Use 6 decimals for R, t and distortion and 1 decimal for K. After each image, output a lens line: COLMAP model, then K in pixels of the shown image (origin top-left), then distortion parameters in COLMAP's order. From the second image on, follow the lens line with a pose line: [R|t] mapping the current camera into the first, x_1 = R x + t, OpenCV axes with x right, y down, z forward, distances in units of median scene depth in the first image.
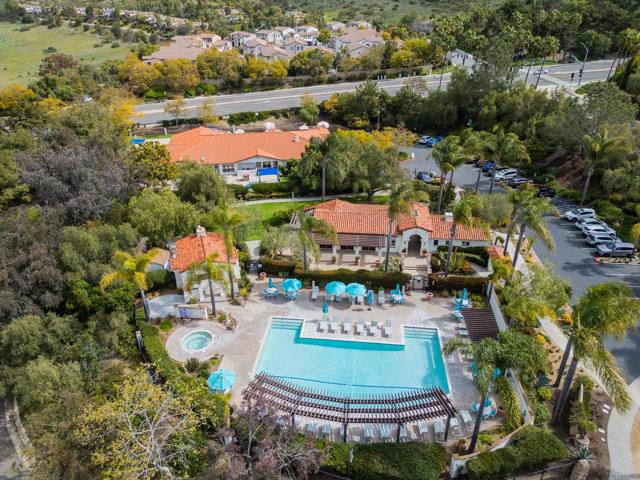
lens RADIAL K [[442.6, 0, 320.0], [0, 442.6, 240.0], [0, 0, 1]] dist [0.057026, -0.047618]
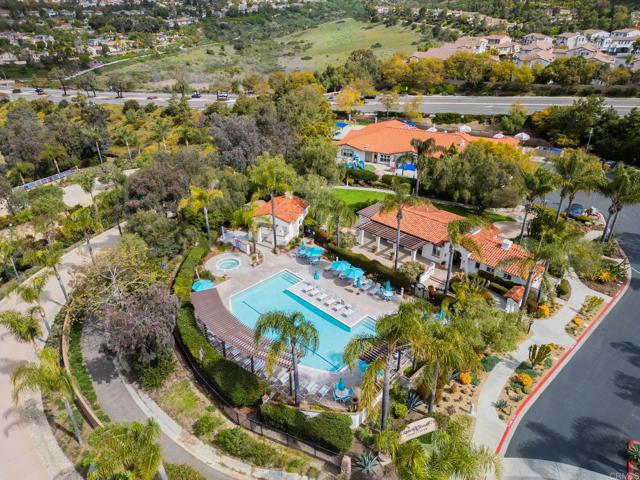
lens RADIAL K [[442.6, 0, 320.0], [0, 442.6, 240.0], [0, 0, 1]] dist [0.057026, -0.047618]
pose [[0.780706, 0.292810, -0.552052, 0.353157], [-0.292423, 0.951915, 0.091357, -0.023990], [0.552257, 0.090109, 0.828790, 0.022761]]
